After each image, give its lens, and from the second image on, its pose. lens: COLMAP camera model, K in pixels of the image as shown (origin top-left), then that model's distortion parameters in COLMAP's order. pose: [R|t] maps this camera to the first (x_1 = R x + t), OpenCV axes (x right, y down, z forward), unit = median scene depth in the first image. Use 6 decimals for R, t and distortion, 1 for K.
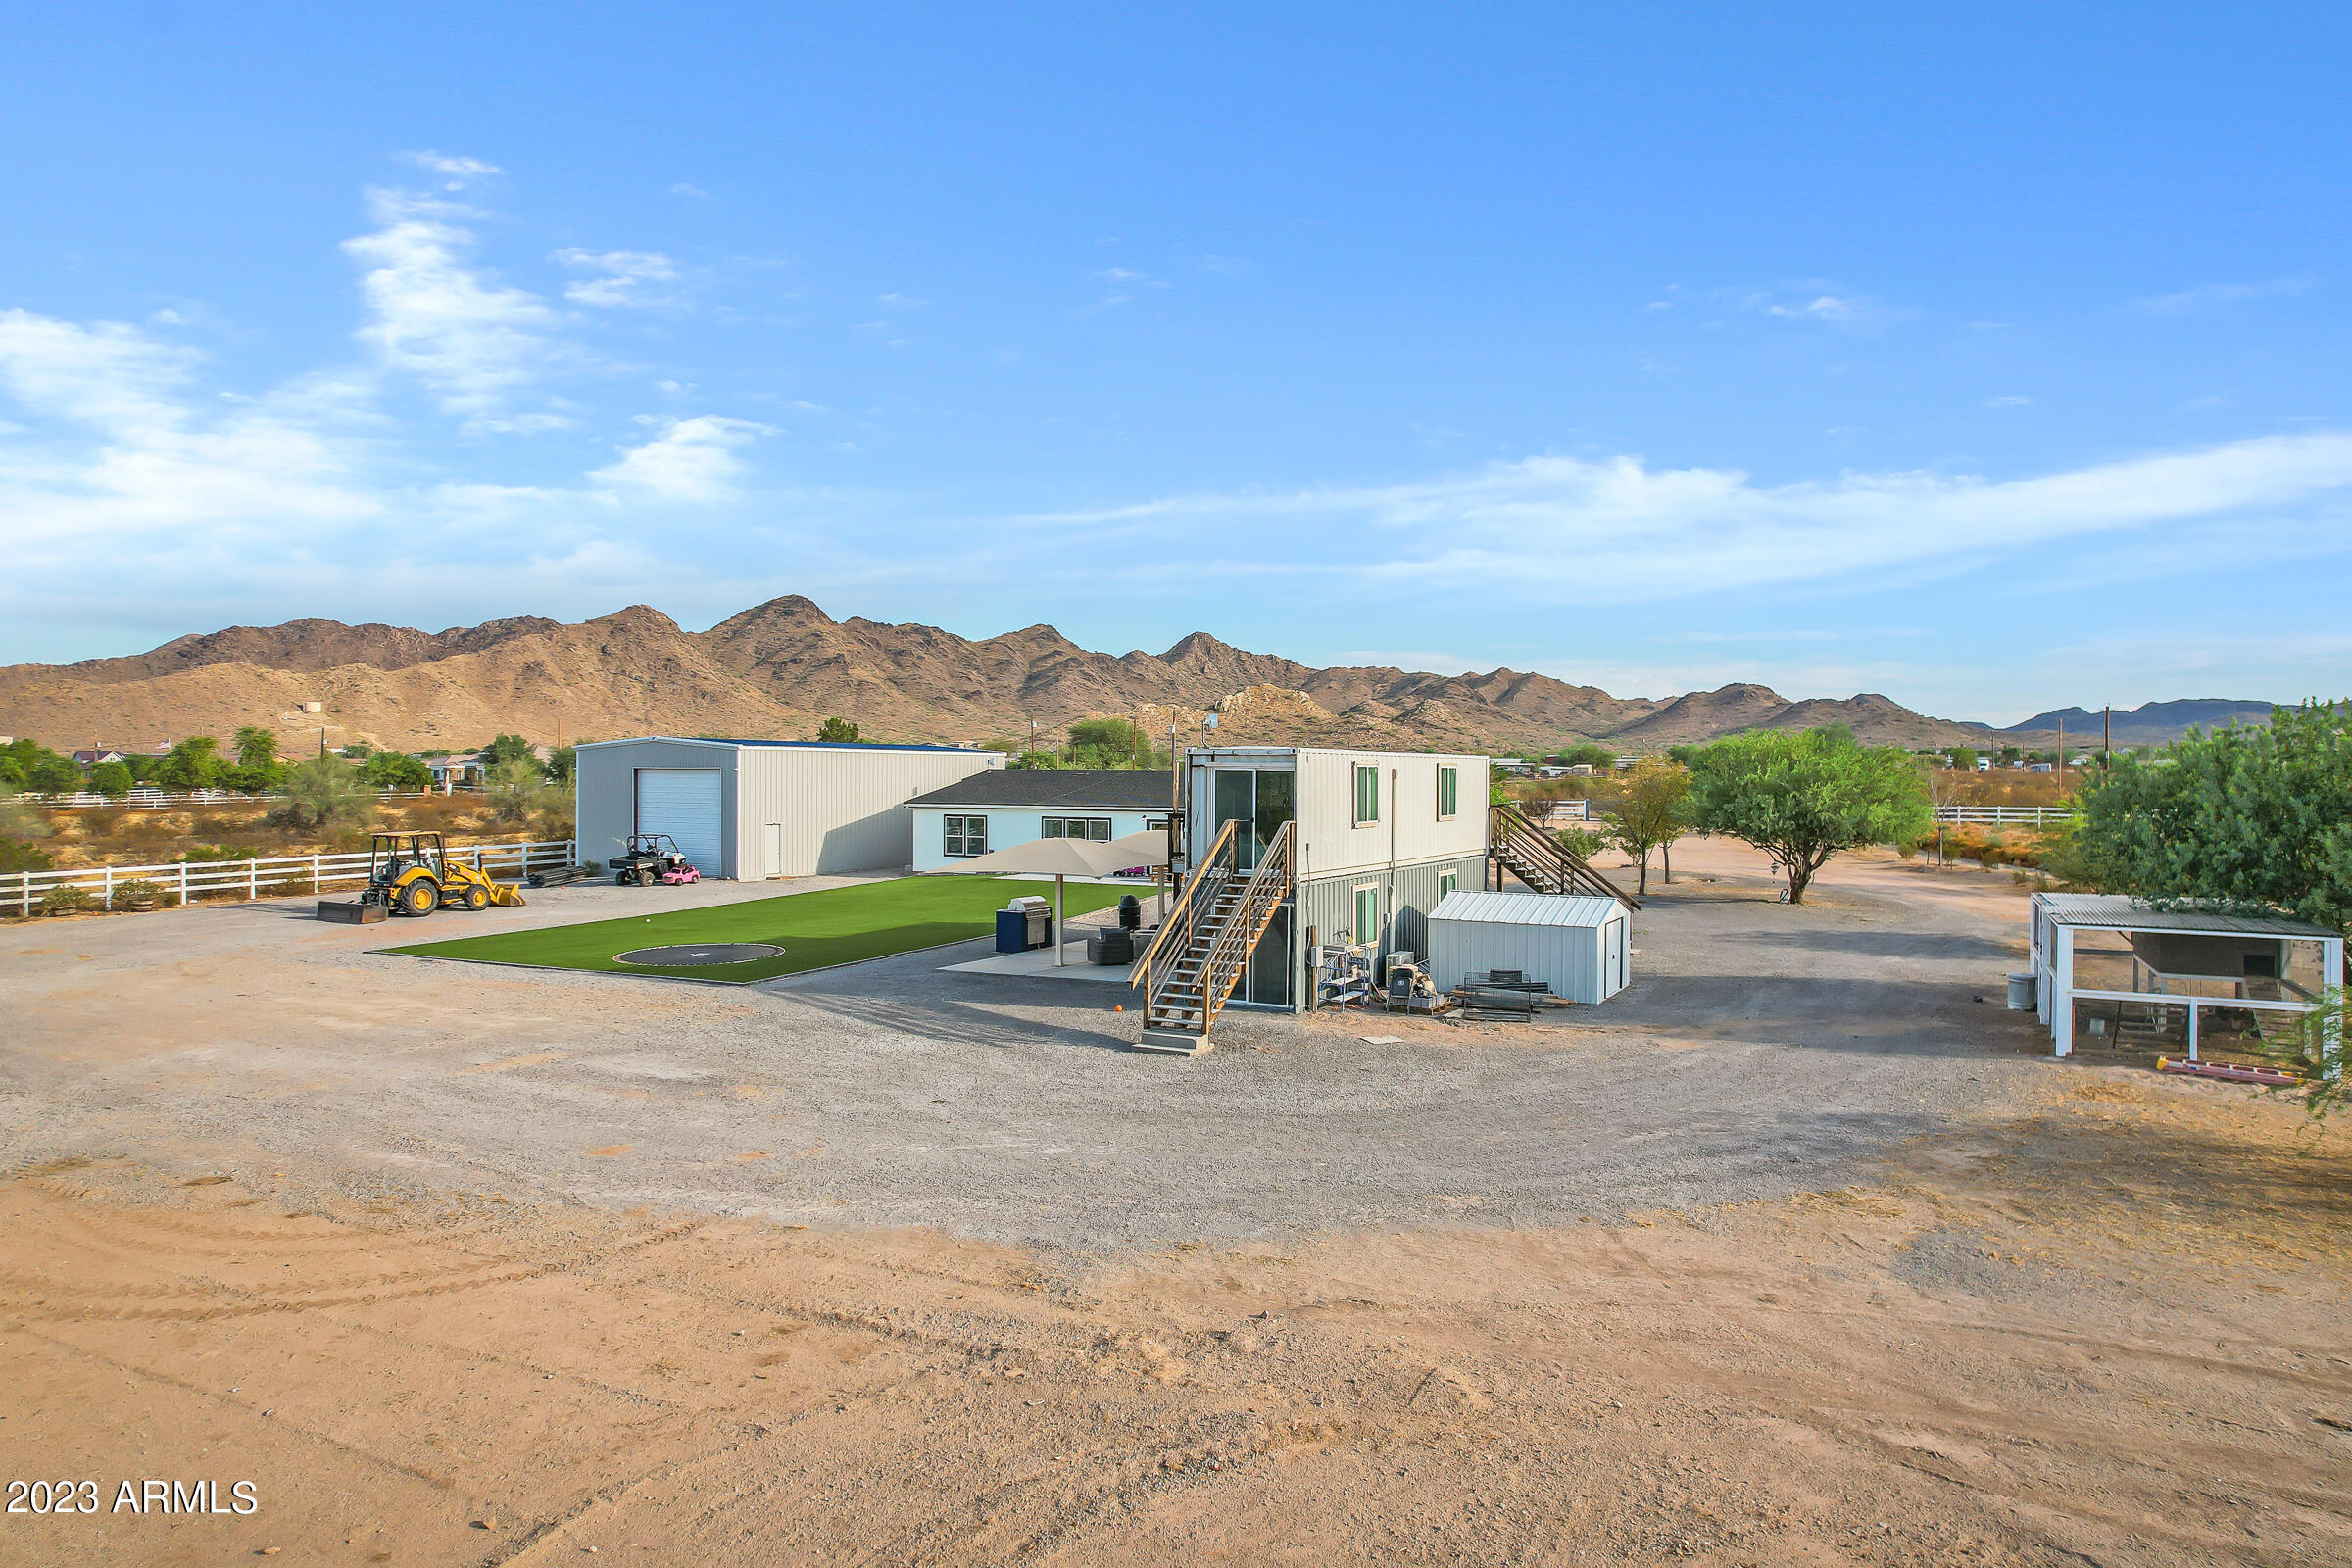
lens RADIAL K [[1556.9, 0, 1180.7], [0, 1556.9, 781.9], [0, 0, 1]] dist [-0.079001, 0.078615]
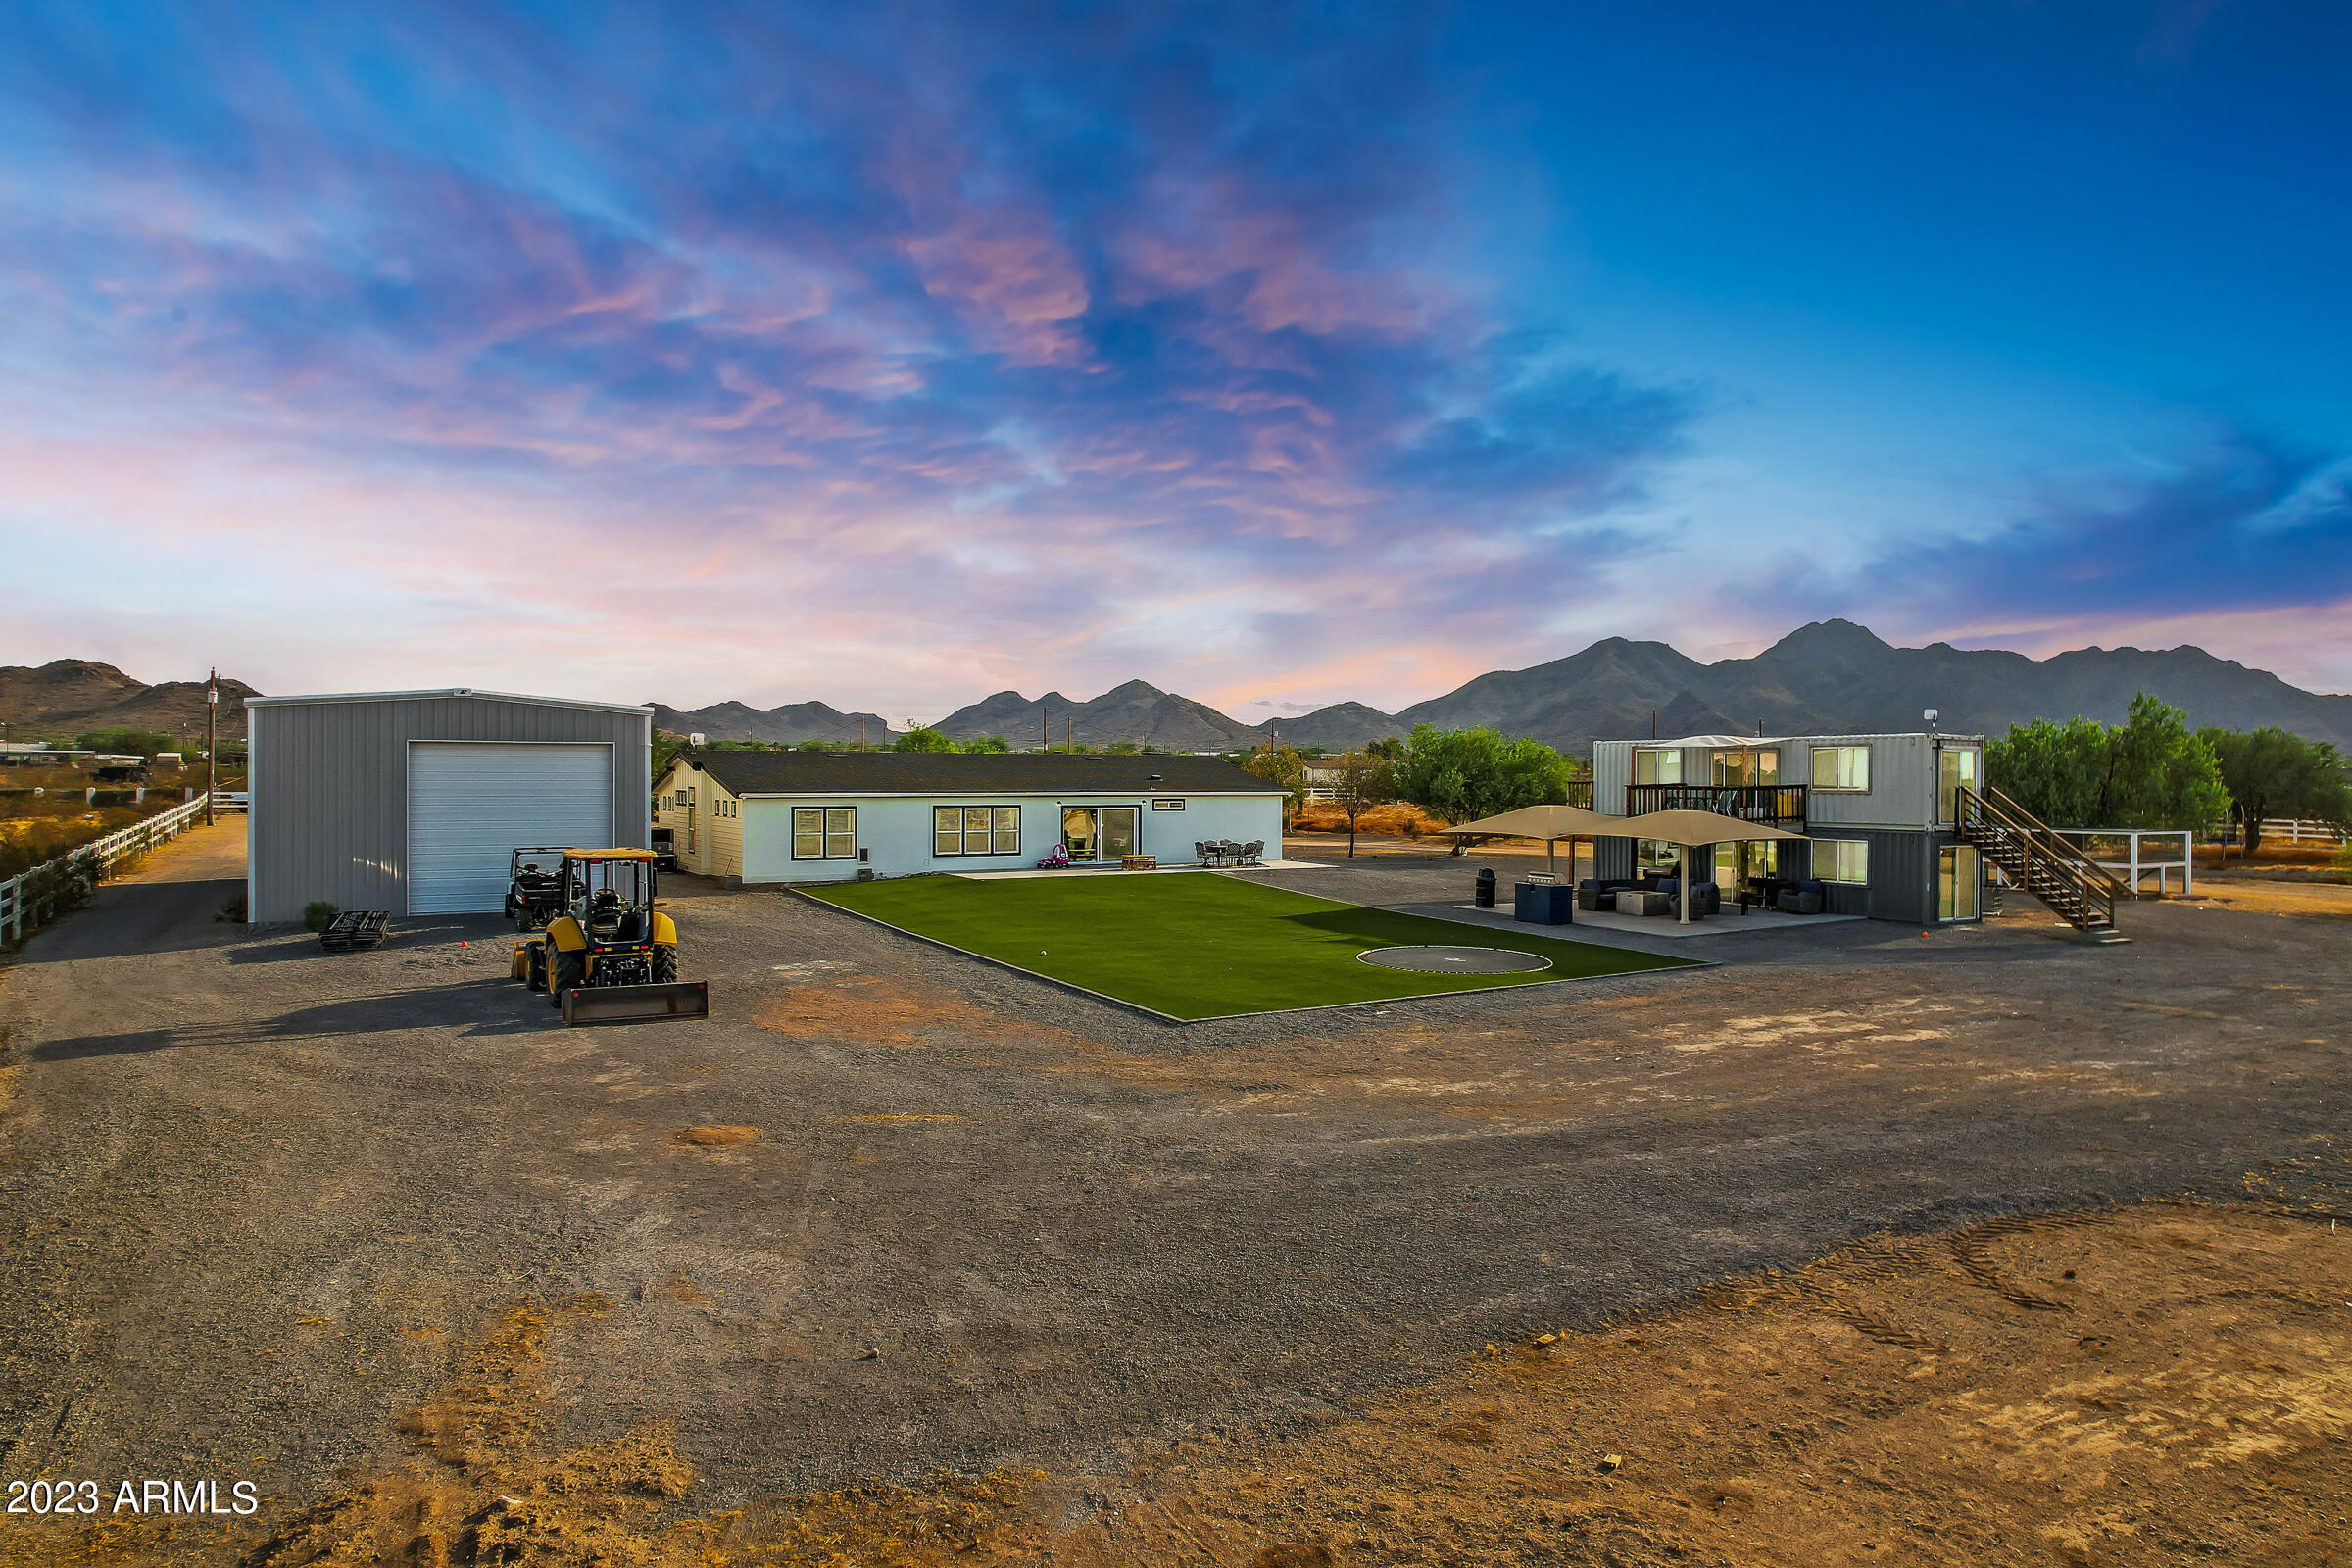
lens RADIAL K [[1542.2, 0, 1198.0], [0, 1542.2, 771.3], [0, 0, 1]] dist [-0.086179, 0.081428]
pose [[0.497186, -0.000737, 0.867643, -1.105367], [0.002308, 0.999997, -0.000473, 0.005805], [-0.867641, 0.002238, 0.497187, 0.683869]]
